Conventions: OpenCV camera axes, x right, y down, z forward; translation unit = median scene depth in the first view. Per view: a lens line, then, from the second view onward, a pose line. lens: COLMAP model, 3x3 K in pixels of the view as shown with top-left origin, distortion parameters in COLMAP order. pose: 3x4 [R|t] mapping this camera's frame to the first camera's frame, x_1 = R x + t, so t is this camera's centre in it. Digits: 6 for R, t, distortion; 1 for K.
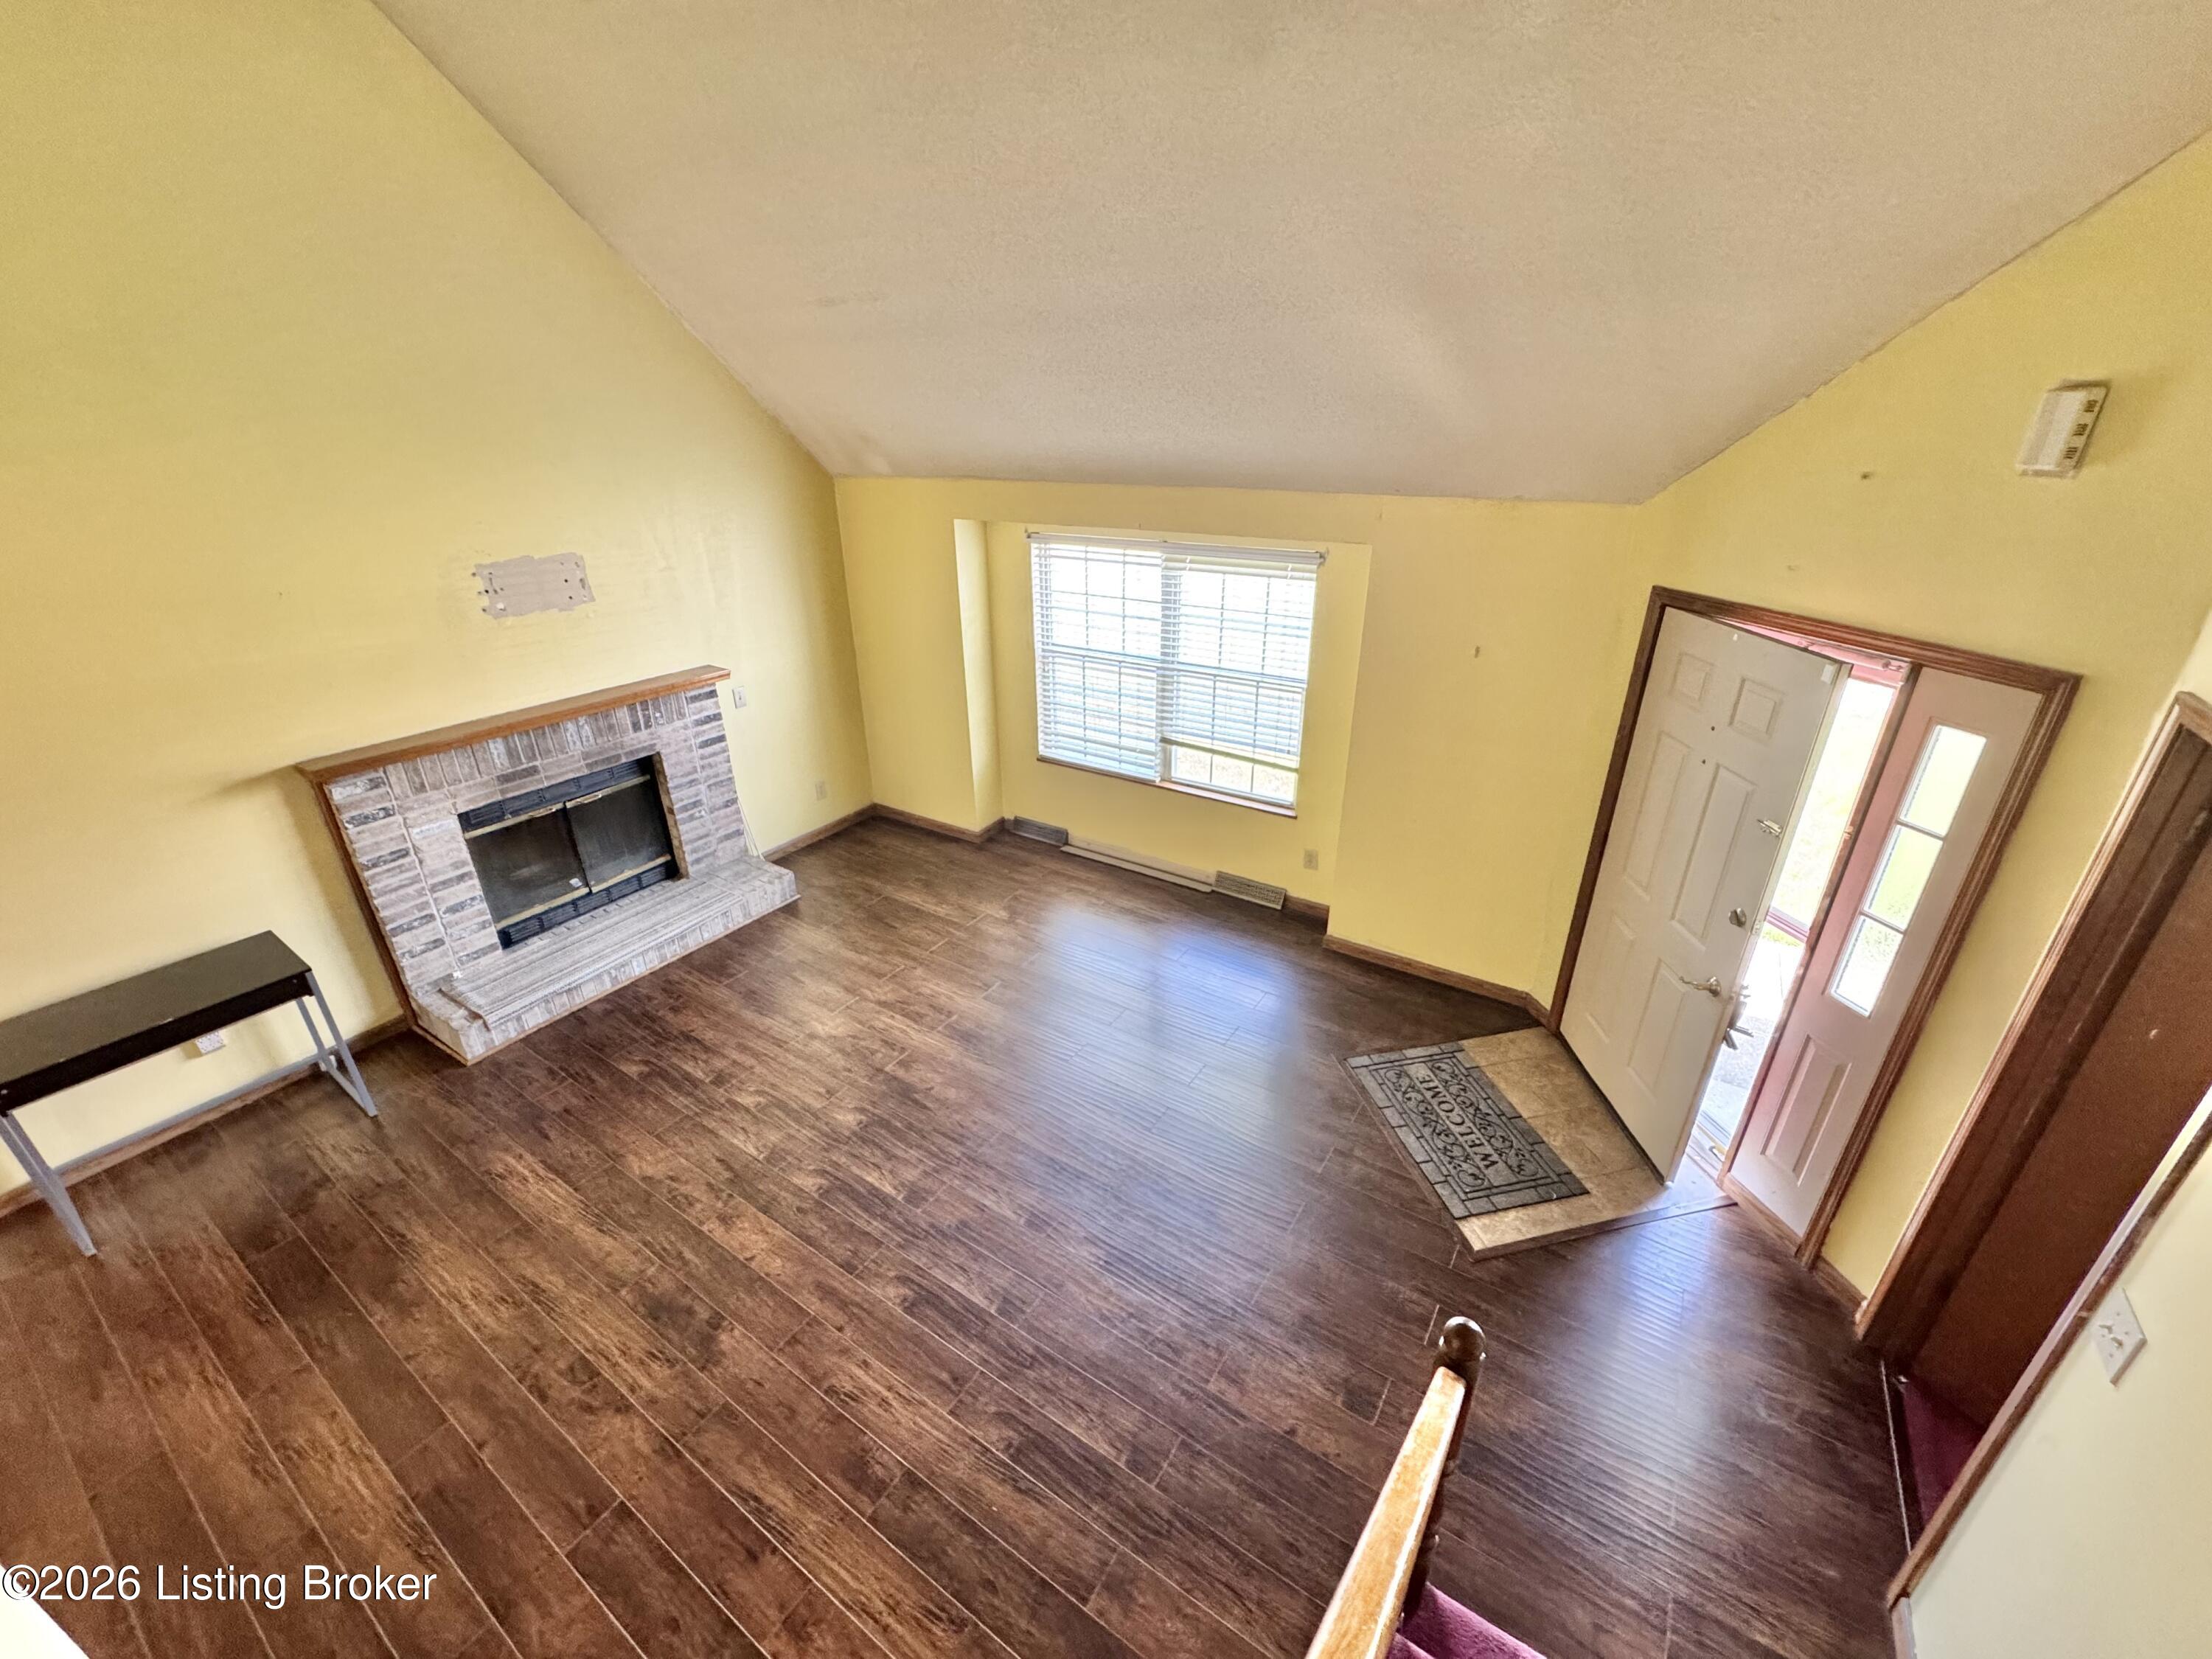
lens RADIAL K [[883.5, 0, 1116.9], [0, 883.5, 829.0], [0, 0, 1]] dist [0.000593, -0.000204]
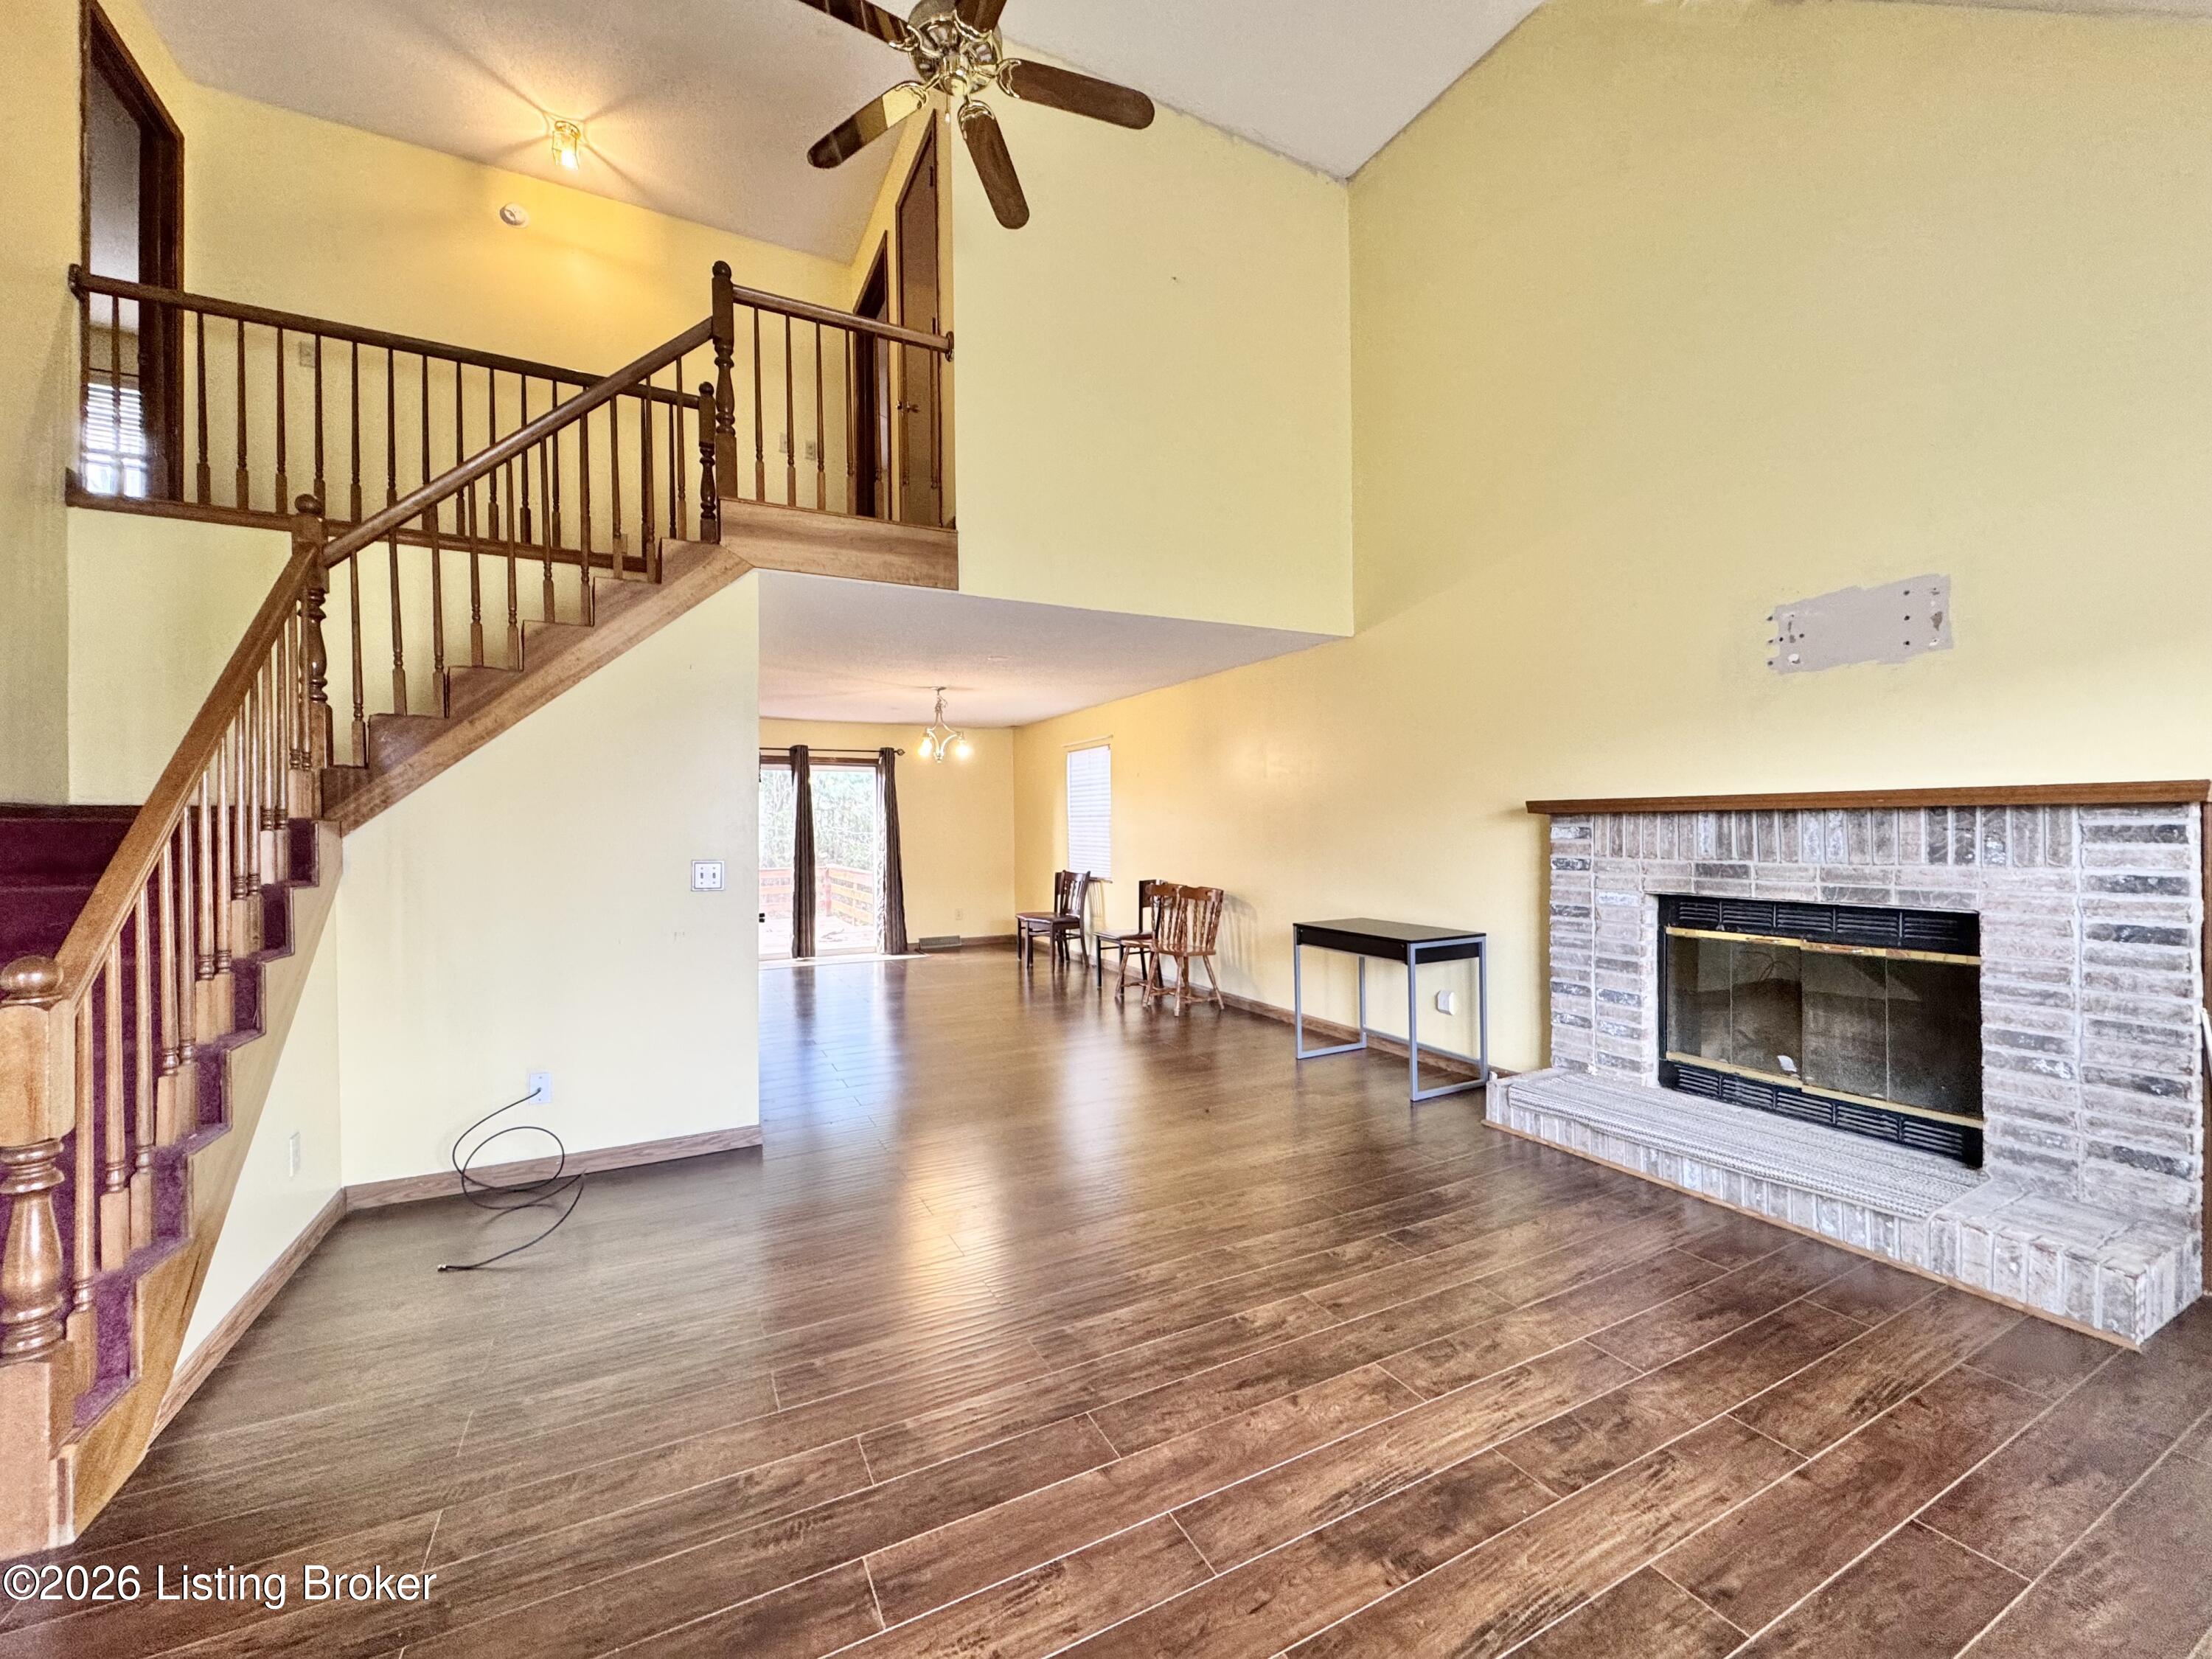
lens RADIAL K [[883.5, 0, 1115.9], [0, 883.5, 834.7], [0, 0, 1]] dist [0.000593, -0.000204]
pose [[-0.489921, 0.011532, -0.871691, 0.227840], [-0.355778, 0.910207, 0.212002, -0.059823], [0.795864, 0.413993, -0.441827, 0.835737]]
